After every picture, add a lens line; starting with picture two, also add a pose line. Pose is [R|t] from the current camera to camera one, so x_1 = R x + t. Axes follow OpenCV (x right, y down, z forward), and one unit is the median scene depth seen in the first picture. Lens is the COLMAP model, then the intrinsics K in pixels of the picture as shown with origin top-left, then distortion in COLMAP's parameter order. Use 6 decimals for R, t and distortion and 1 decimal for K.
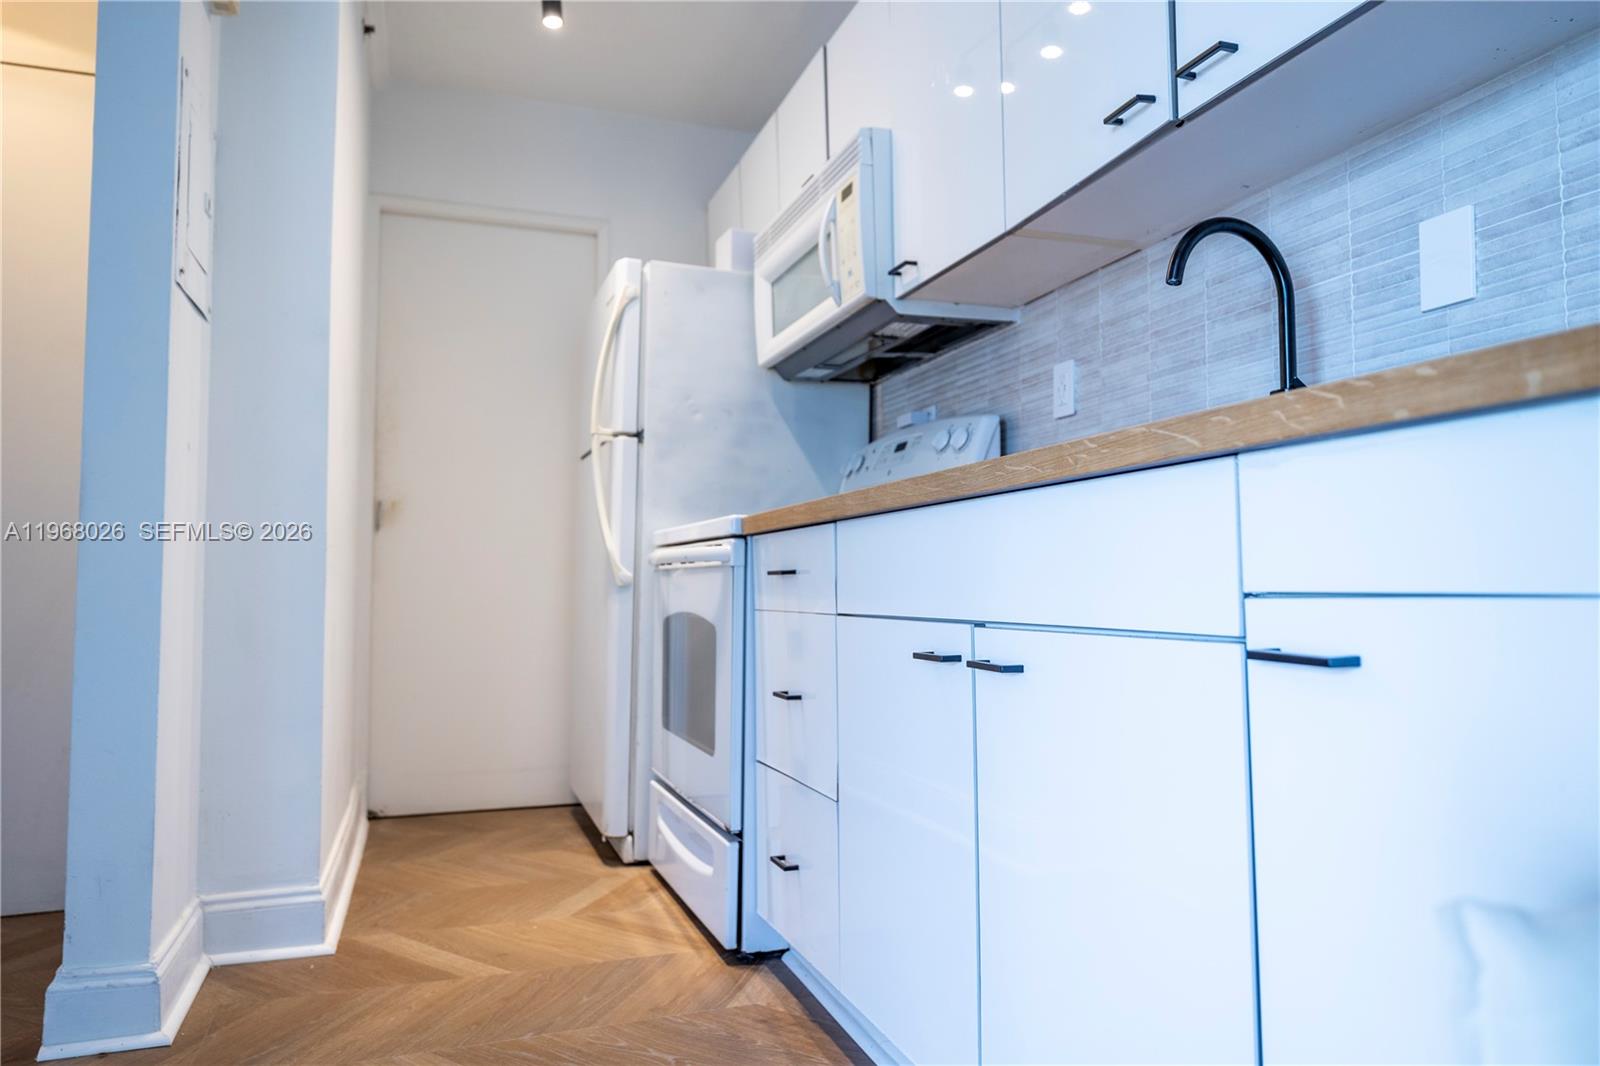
lens RADIAL K [[1050.8, 0, 793.5], [0, 1050.8, 526.4], [0, 0, 1]] dist [-0.002664, 0.001579]
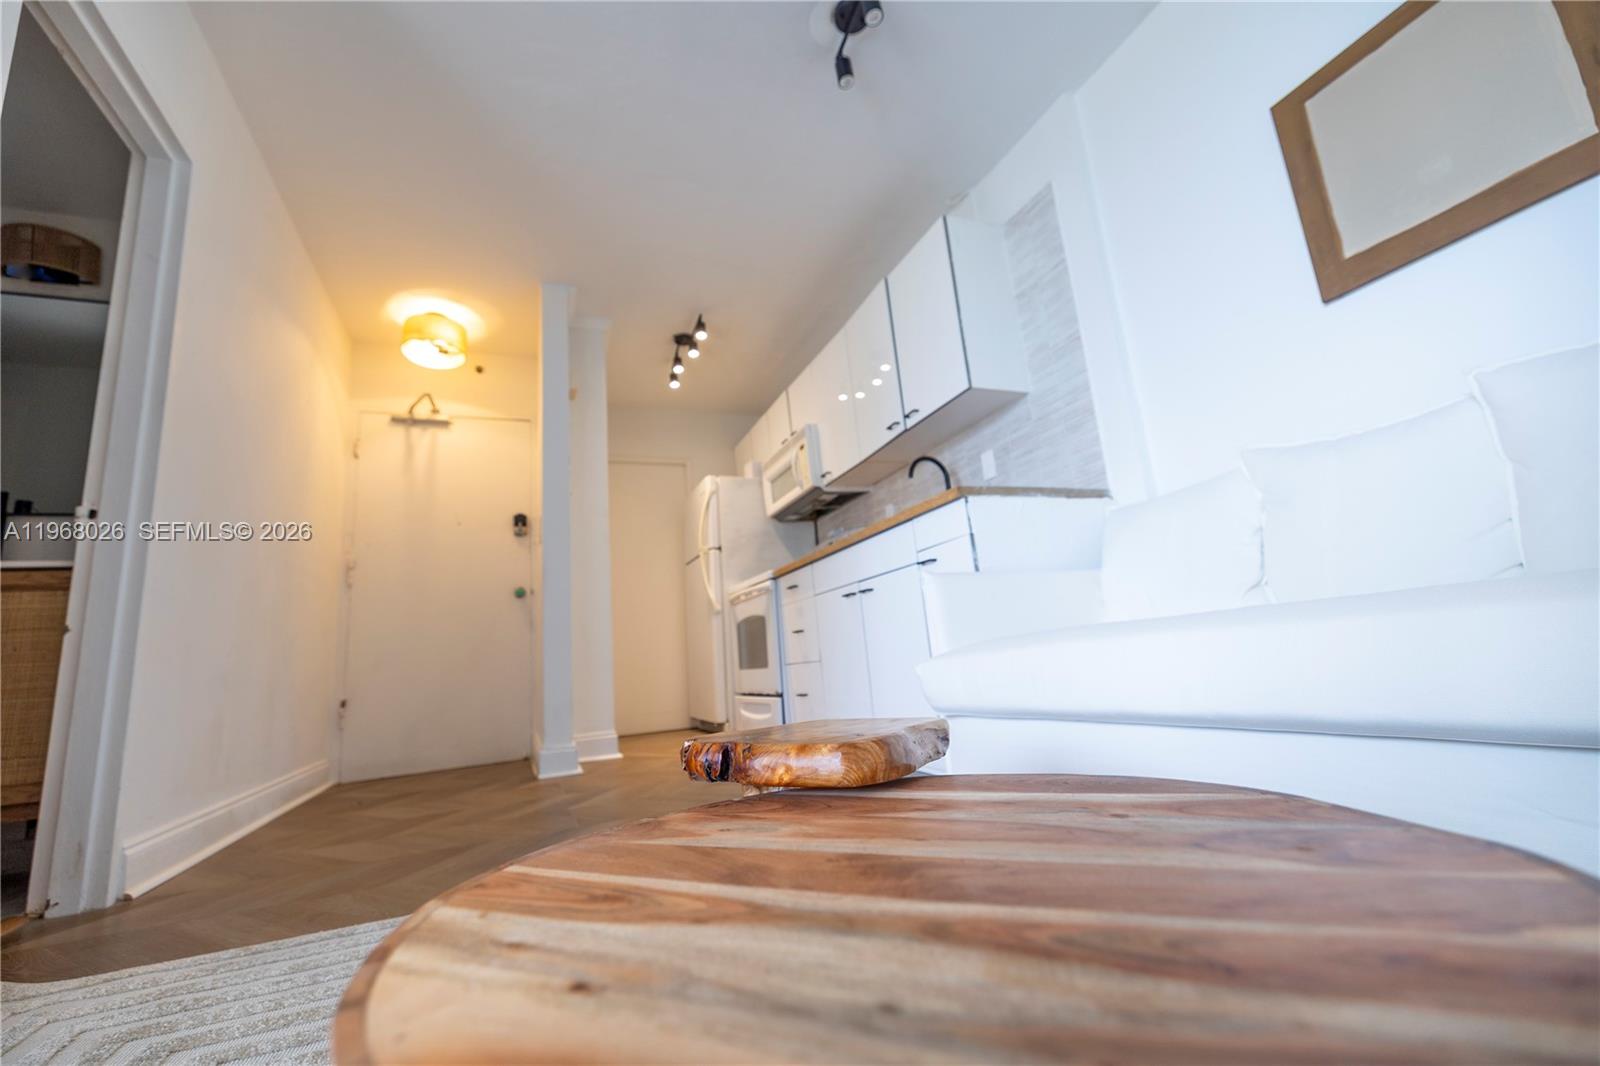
lens RADIAL K [[668.8, 0, 793.2], [0, 668.8, 520.6], [0, 0, 1]] dist [-0.000966, -0.000141]
pose [[0.995755, -0.070104, 0.059642, -0.088582], [0.078536, 0.985045, -0.153357, 0.124086], [-0.047999, 0.157390, 0.986369, -0.658093]]
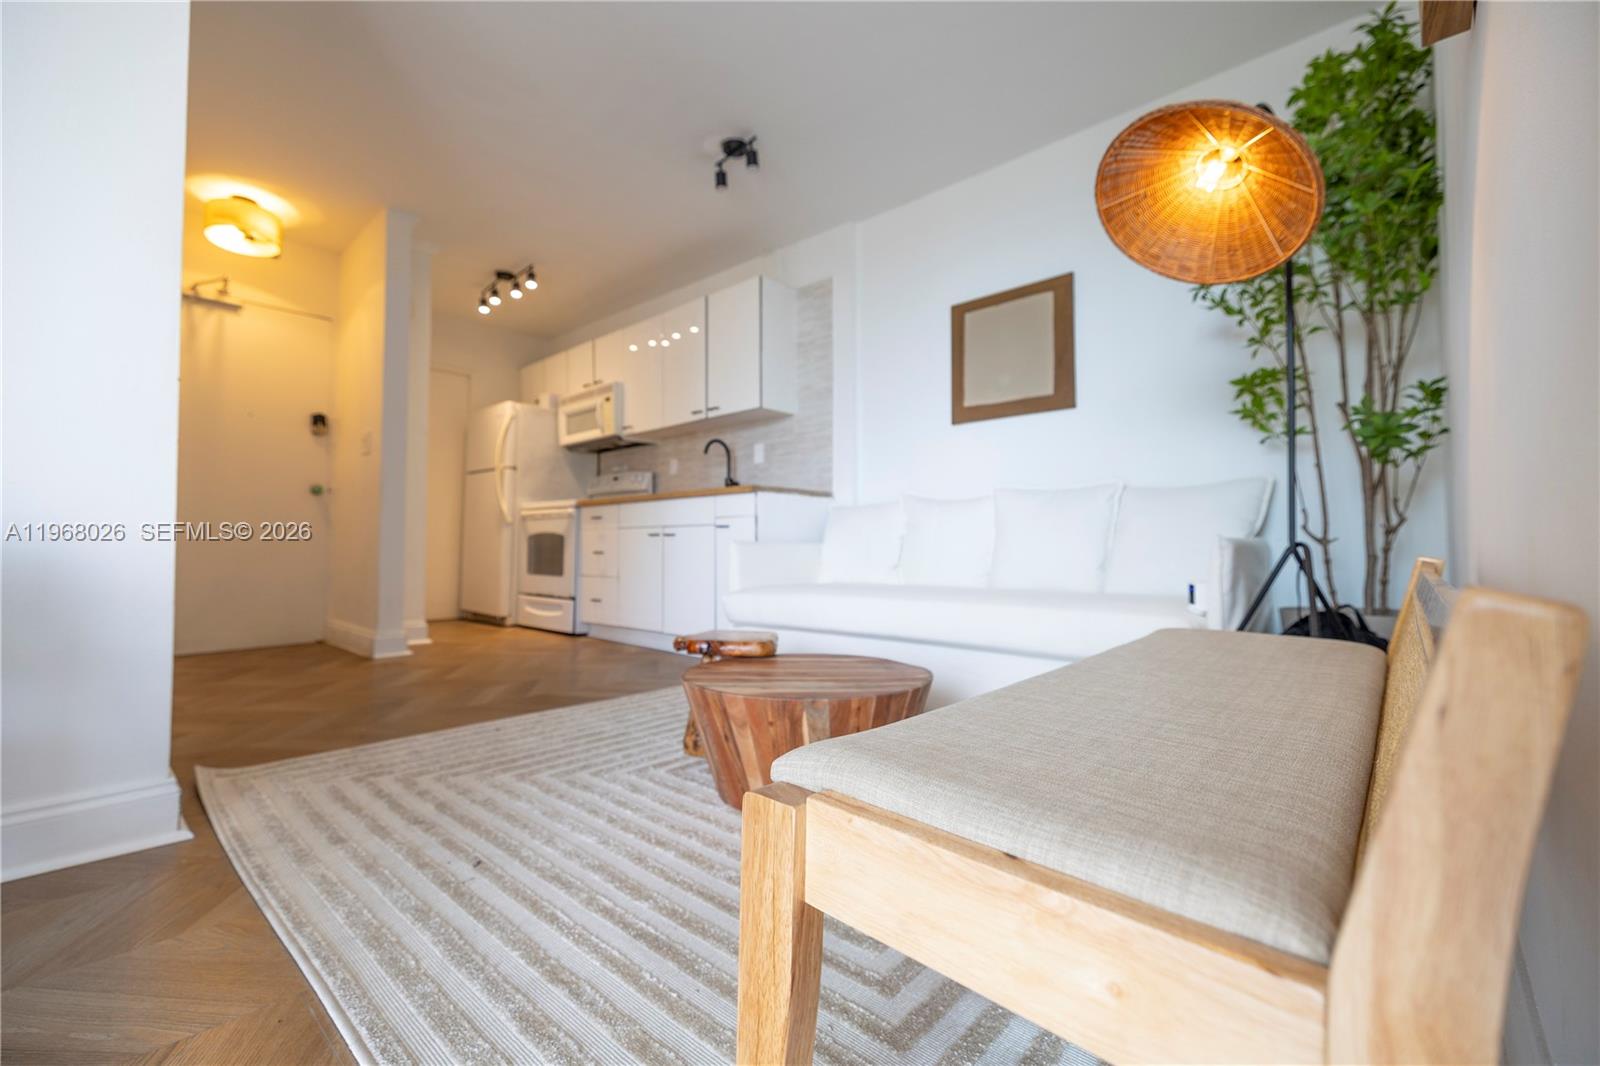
lens RADIAL K [[668.8, 0, 800.0], [0, 668.8, 526.7], [0, 0, 1]] dist [-0.000966, -0.000141]
pose [[0.876259, 0.018086, 0.481501, -0.430584], [-0.030598, 0.999367, 0.018147, 0.011904], [-0.480868, -0.030634, 0.876257, -1.124852]]
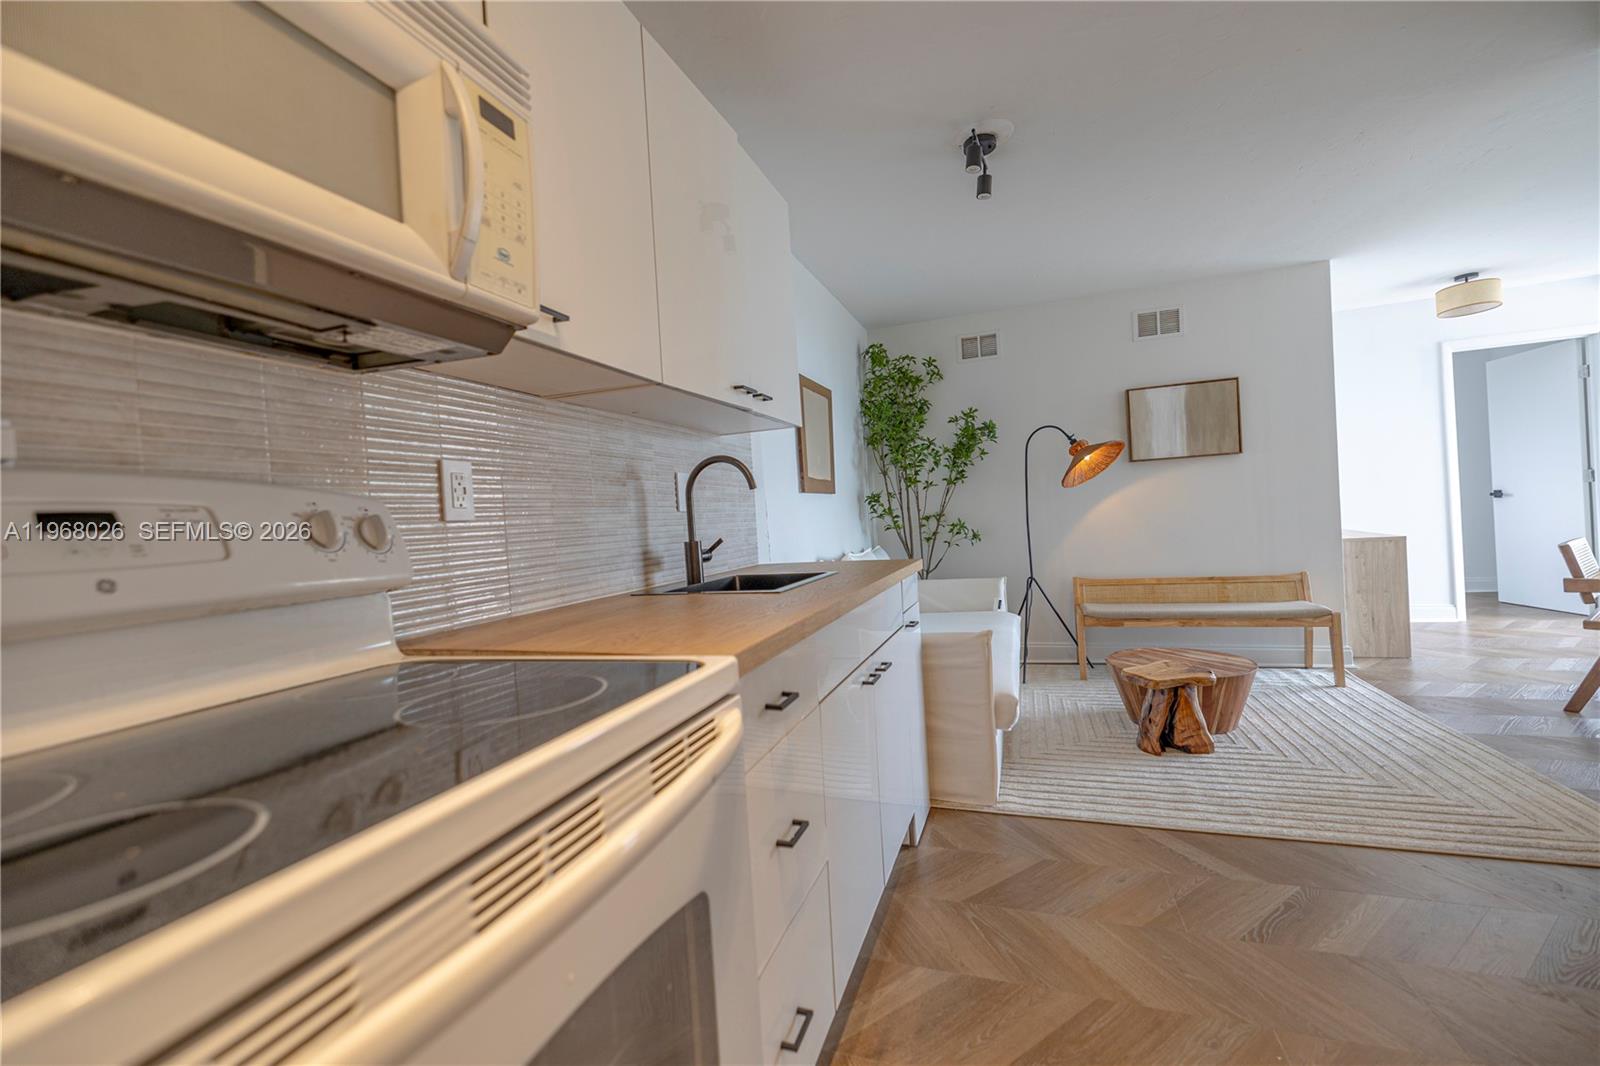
lens RADIAL K [[668.8, 0, 792.7], [0, 668.8, 525.9], [0, 0, 1]] dist [-0.000966, -0.000141]
pose [[-0.775657, 0.043705, 0.629639, -0.330721], [0.025796, 0.998961, -0.037563, -0.070449], [-0.630627, -0.012893, -0.775979, 1.262775]]
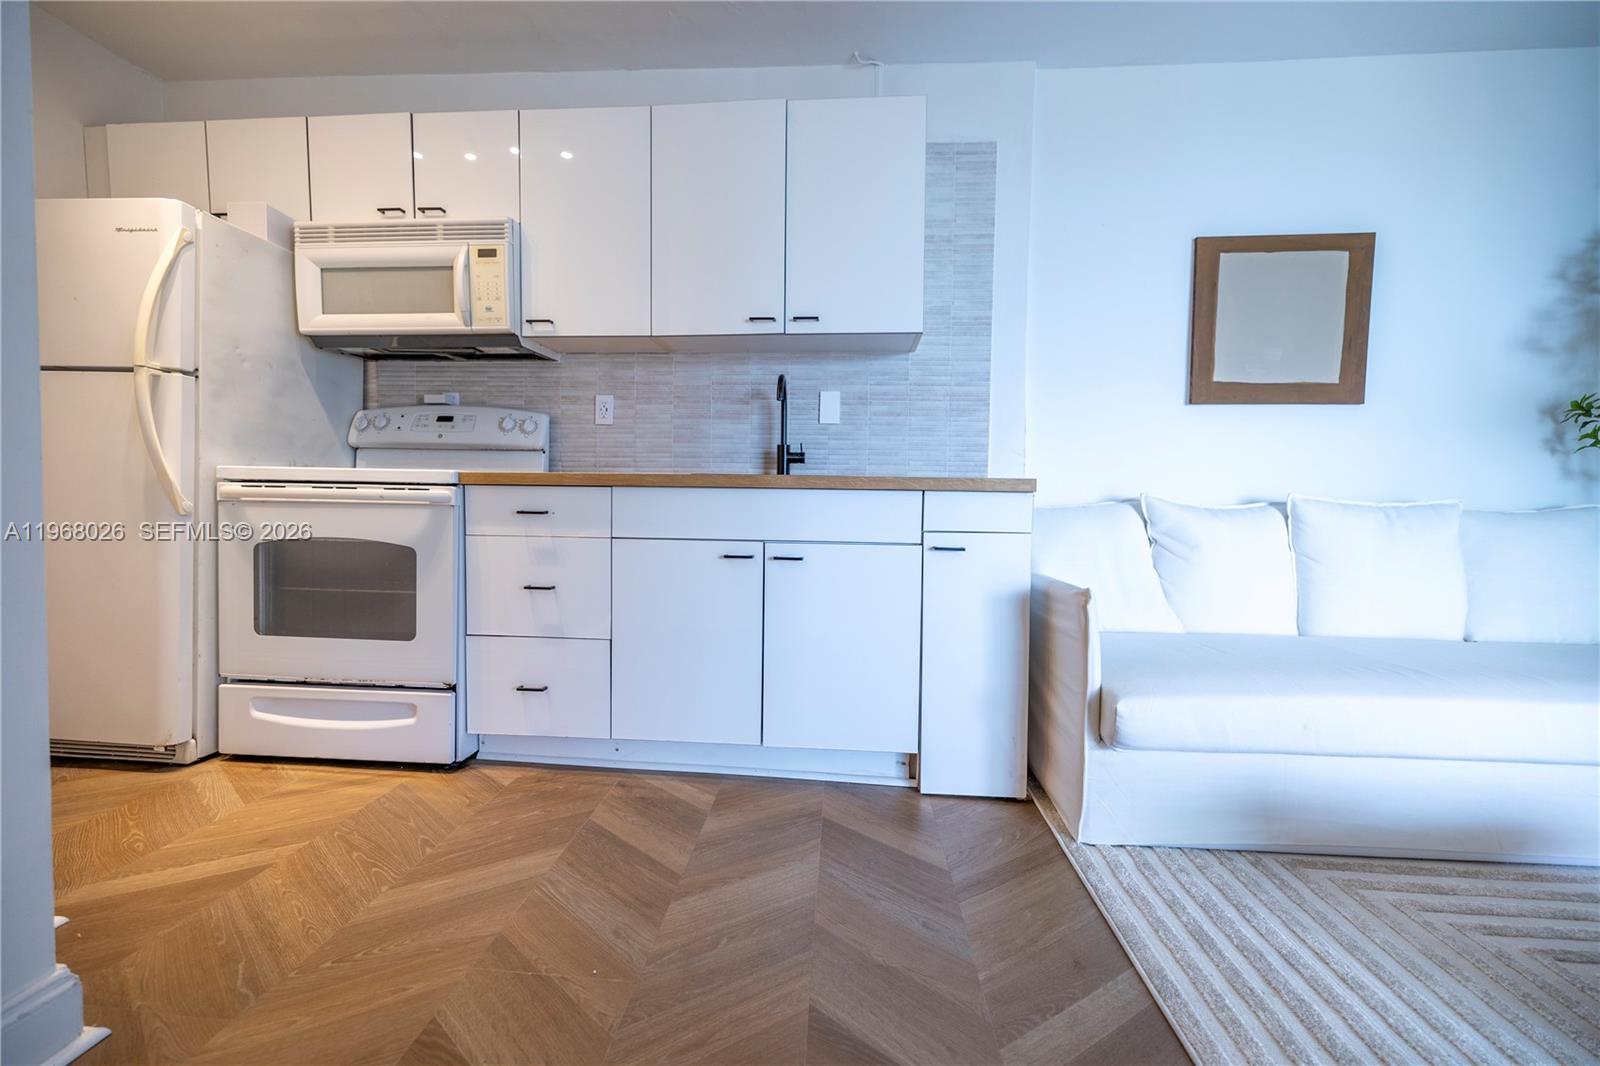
lens RADIAL K [[668.8, 0, 795.8], [0, 668.8, 524.3], [0, 0, 1]] dist [-0.000966, -0.000141]
pose [[0.401338, -0.028917, 0.915474, -0.694499], [-0.069842, 0.995625, 0.062067, -0.025699], [-0.913263, -0.088848, 0.397562, 0.200344]]
